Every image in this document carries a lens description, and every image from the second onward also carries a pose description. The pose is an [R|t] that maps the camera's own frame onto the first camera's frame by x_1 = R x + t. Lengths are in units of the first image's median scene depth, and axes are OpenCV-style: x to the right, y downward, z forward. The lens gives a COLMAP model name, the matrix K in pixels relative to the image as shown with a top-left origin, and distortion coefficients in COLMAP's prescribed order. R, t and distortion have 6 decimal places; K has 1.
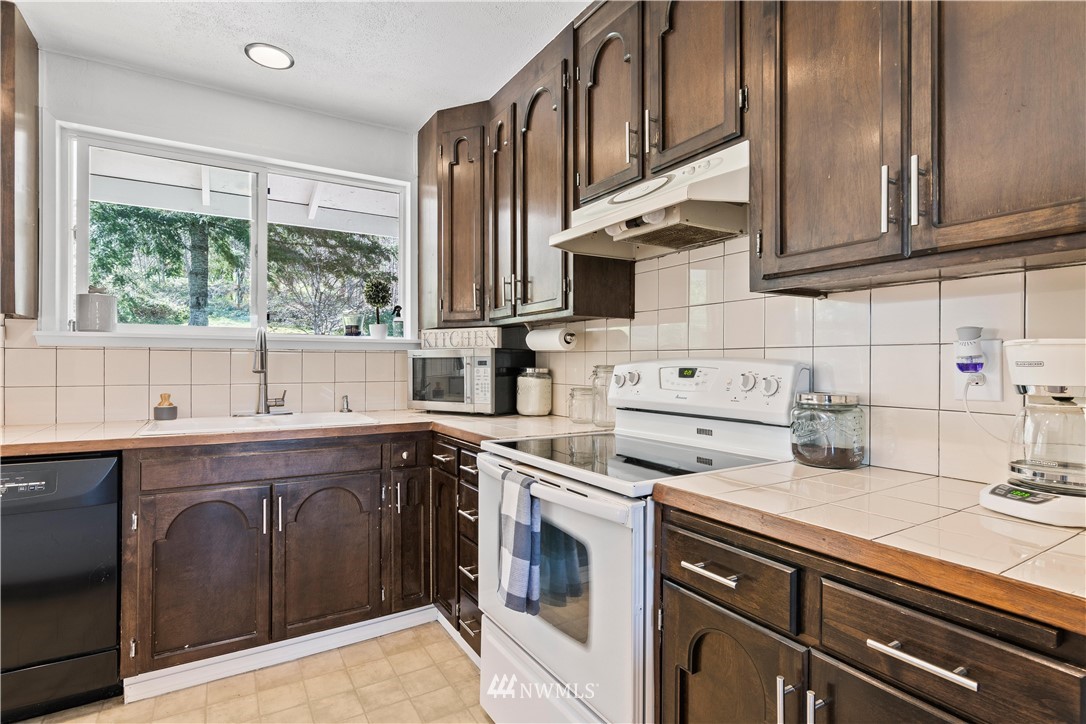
lens RADIAL K [[537.5, 0, 543.0], [0, 537.5, 362.0], [0, 0, 1]] dist [0.001268, 0.000356]
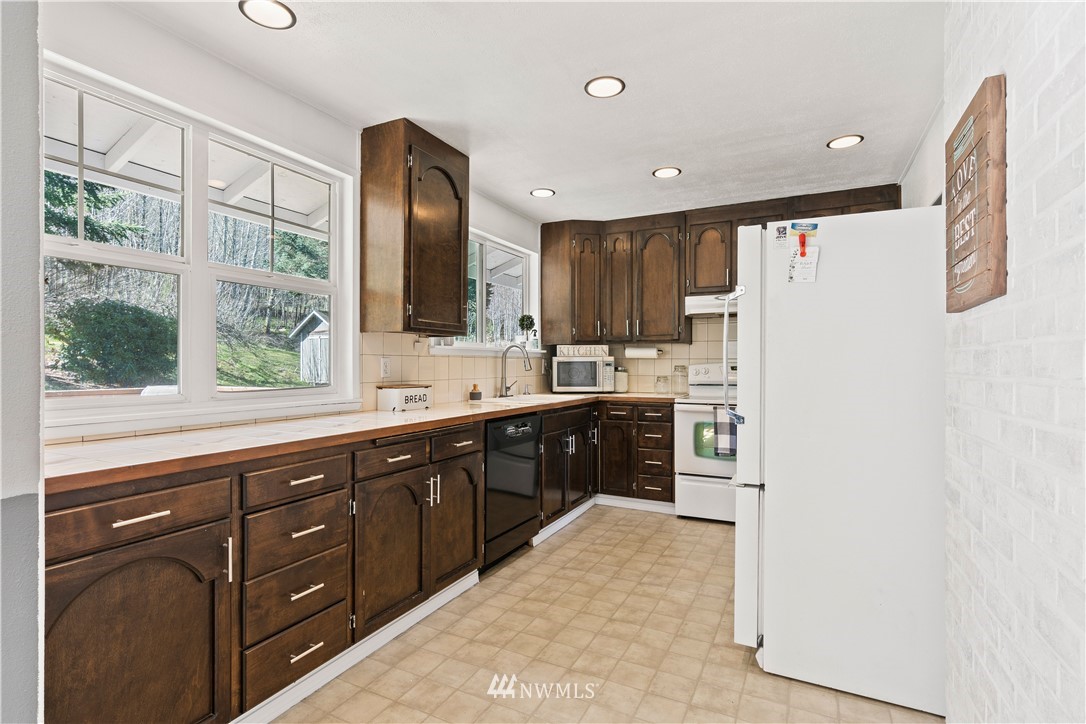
lens RADIAL K [[524.2, 0, 539.8], [0, 524.2, 361.5], [0, 0, 1]] dist [0.002496, 0.000568]
pose [[0.853798, 0.000362, 0.520604, -1.404001], [-0.000239, 1.000000, -0.000304, -0.009470], [-0.520604, 0.000135, 0.853798, -0.473082]]
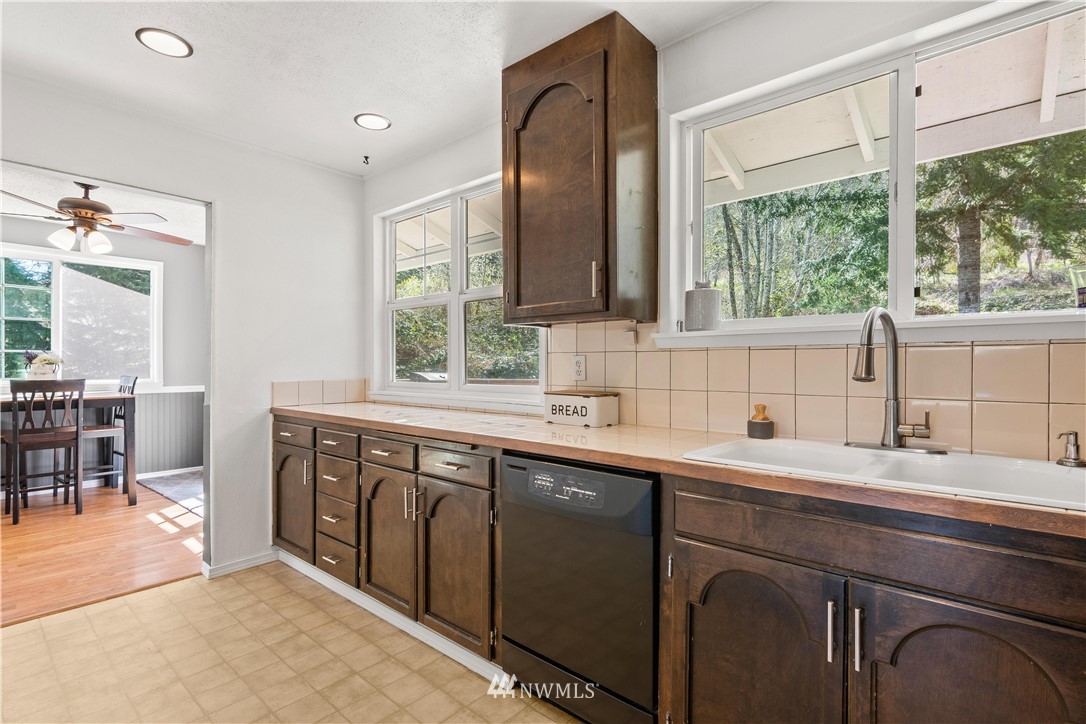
lens RADIAL K [[527.3, 0, 540.6], [0, 527.3, 366.8], [0, 0, 1]] dist [-0.000721, 0.000333]
pose [[0.291602, -0.000160, -0.956540, -0.060238], [0.003369, 0.999994, 0.000860, 0.001748], [0.956534, -0.003474, 0.291601, 0.480480]]
